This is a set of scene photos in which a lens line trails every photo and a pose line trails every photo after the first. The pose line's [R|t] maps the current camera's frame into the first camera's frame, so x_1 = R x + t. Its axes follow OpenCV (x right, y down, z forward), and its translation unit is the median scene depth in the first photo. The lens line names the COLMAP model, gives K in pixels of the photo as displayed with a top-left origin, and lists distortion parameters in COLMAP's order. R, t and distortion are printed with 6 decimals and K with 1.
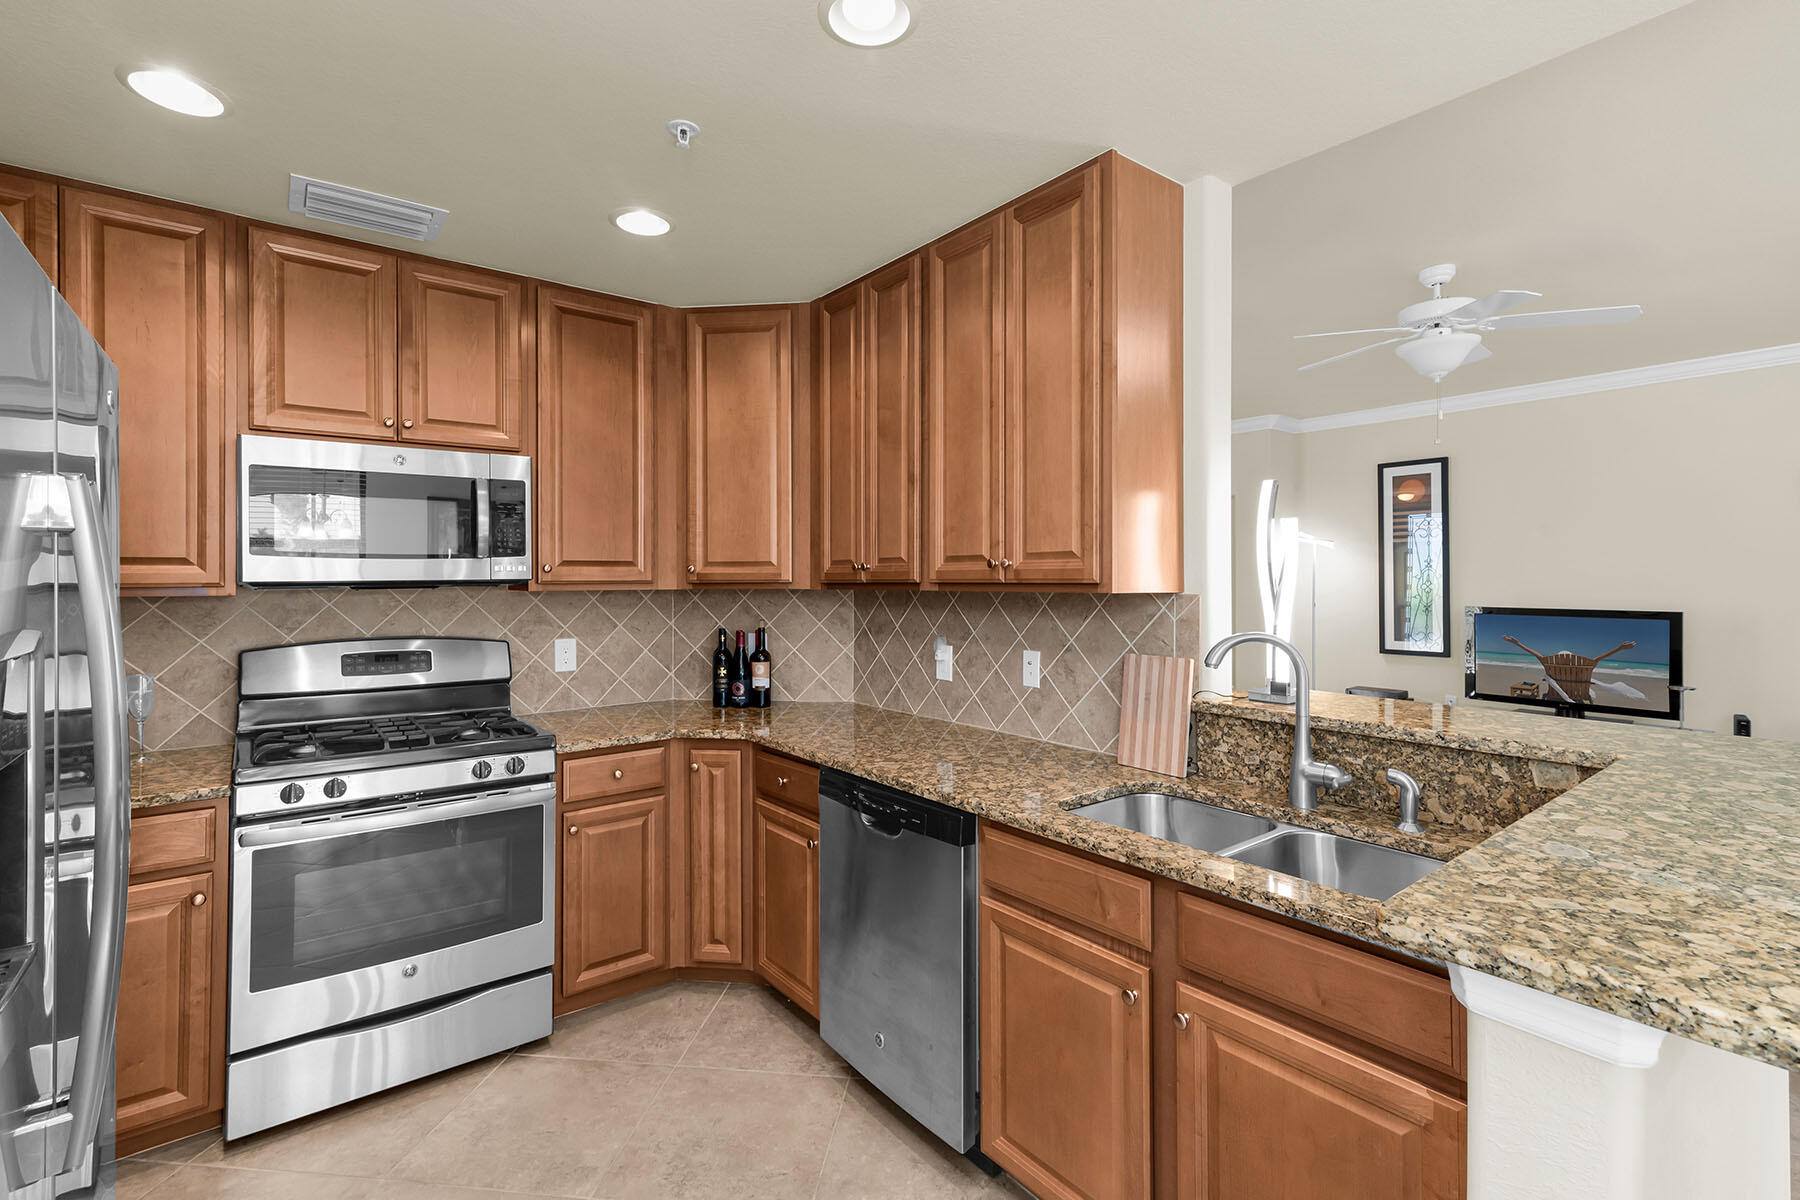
lens RADIAL K [[814.1, 0, 887.7], [0, 814.1, 576.3], [0, 0, 1]] dist [0.013222, -0.001307]
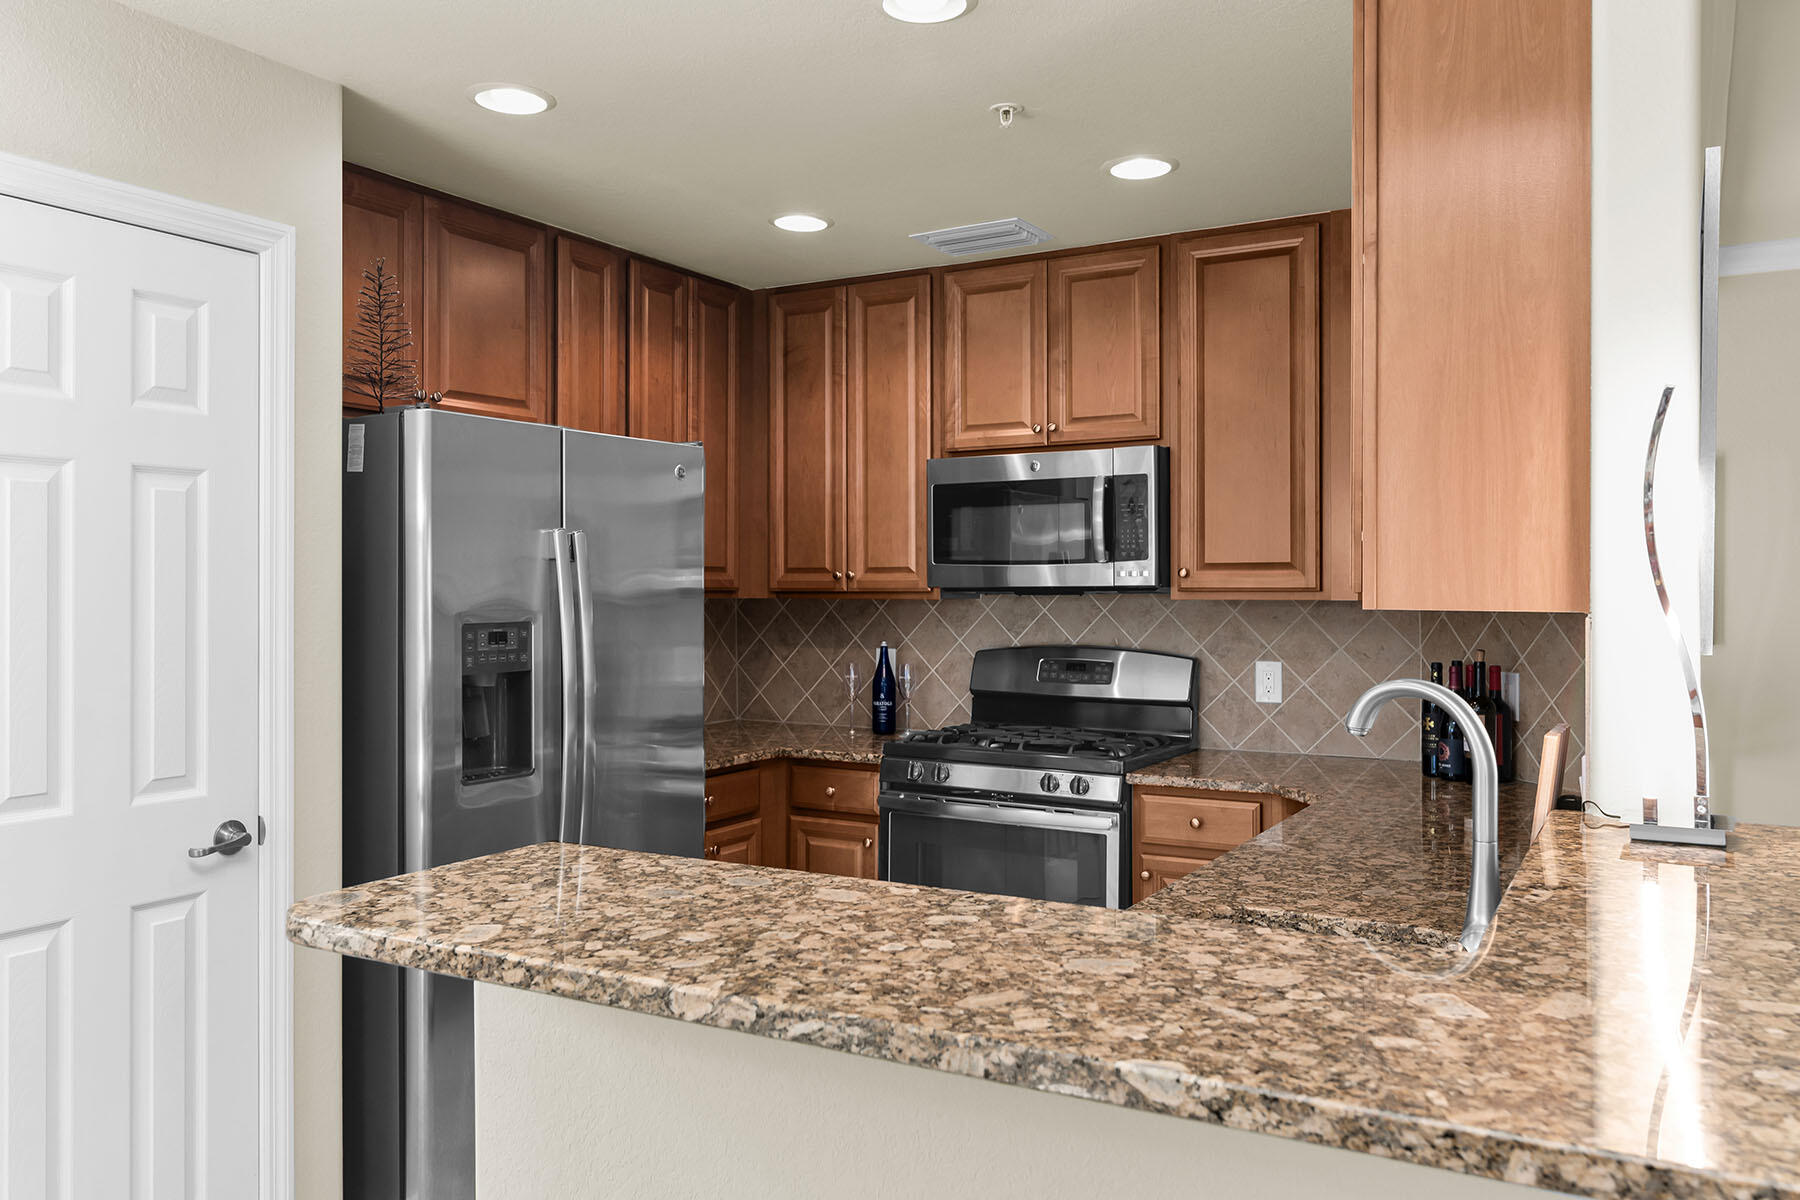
lens RADIAL K [[1368.3, 0, 899.0], [0, 1368.3, 591.6], [0, 0, 1]] dist [-0.001126, 0.000127]
pose [[0.374915, 0.008530, -0.927020, 0.871978], [0.001563, 0.999950, 0.009833, -0.005809], [0.927058, -0.005135, 0.374883, 0.213939]]
